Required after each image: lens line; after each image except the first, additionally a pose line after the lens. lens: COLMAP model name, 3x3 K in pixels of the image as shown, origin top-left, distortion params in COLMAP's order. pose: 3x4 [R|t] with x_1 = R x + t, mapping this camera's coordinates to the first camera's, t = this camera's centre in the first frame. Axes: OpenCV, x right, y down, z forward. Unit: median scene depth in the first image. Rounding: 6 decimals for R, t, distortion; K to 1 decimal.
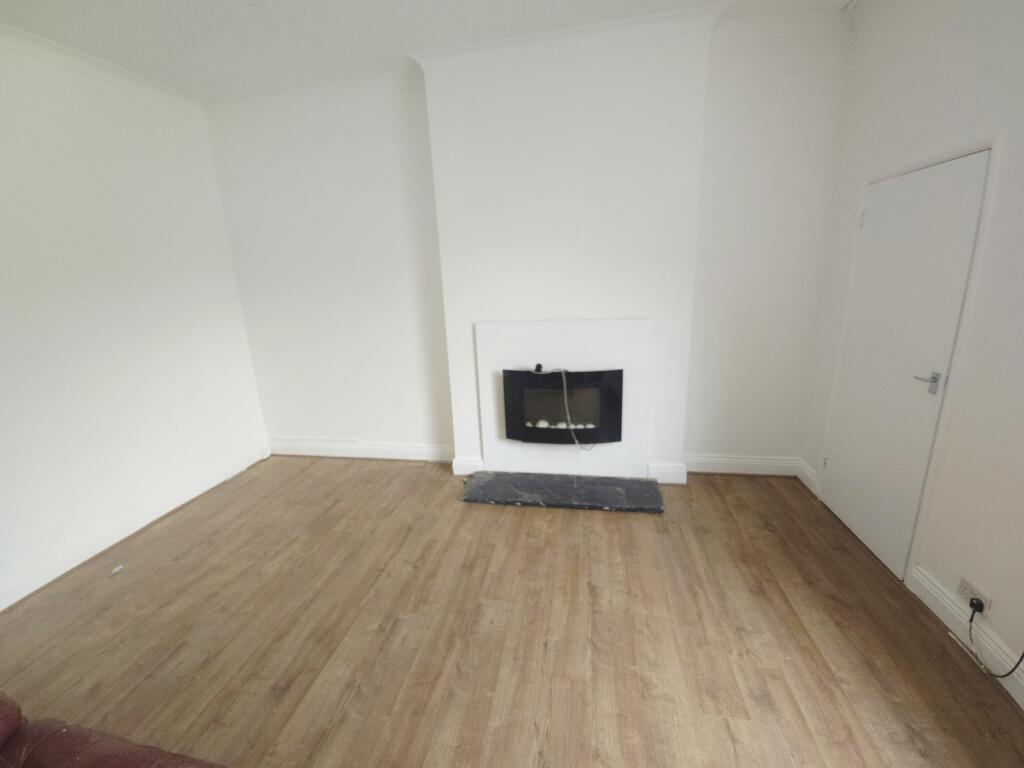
lens RADIAL K [[420.2, 0, 513.0], [0, 420.2, 381.6], [0, 0, 1]] dist [-0.003622, -0.002643]
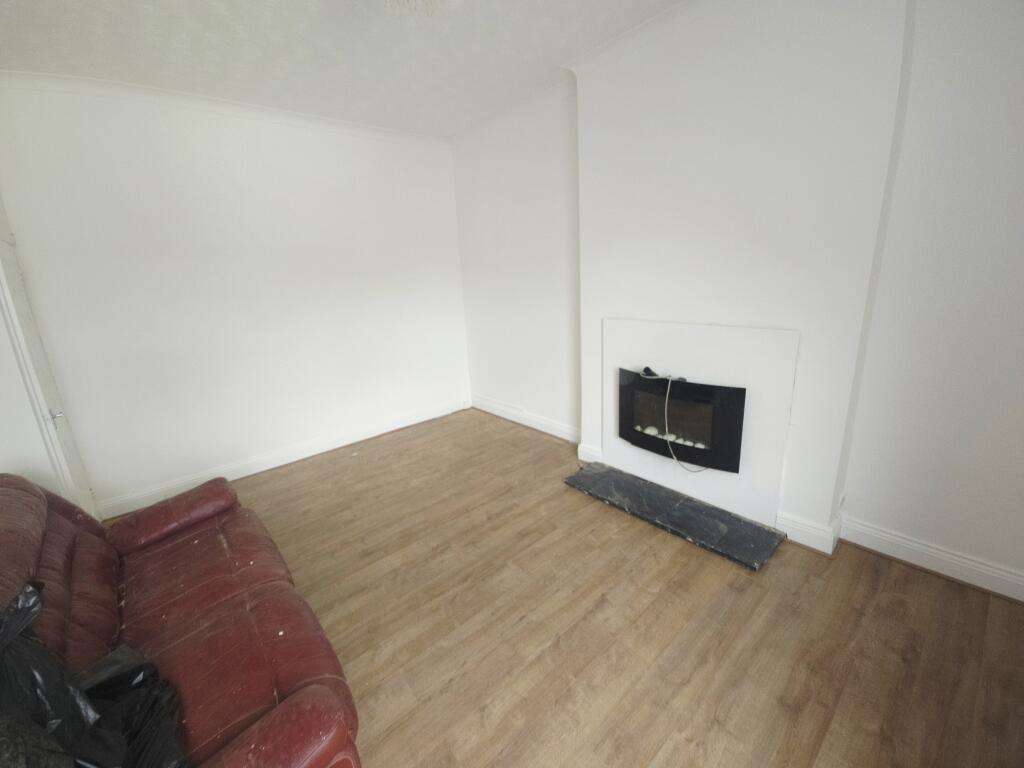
lens RADIAL K [[420.2, 0, 505.4], [0, 420.2, 381.2], [0, 0, 1]] dist [-0.003622, -0.002643]
pose [[0.777603, 0.165000, -0.606719, 0.465268], [-0.136156, 0.986245, 0.093710, -0.066024], [0.613836, 0.009739, 0.789374, 0.070432]]
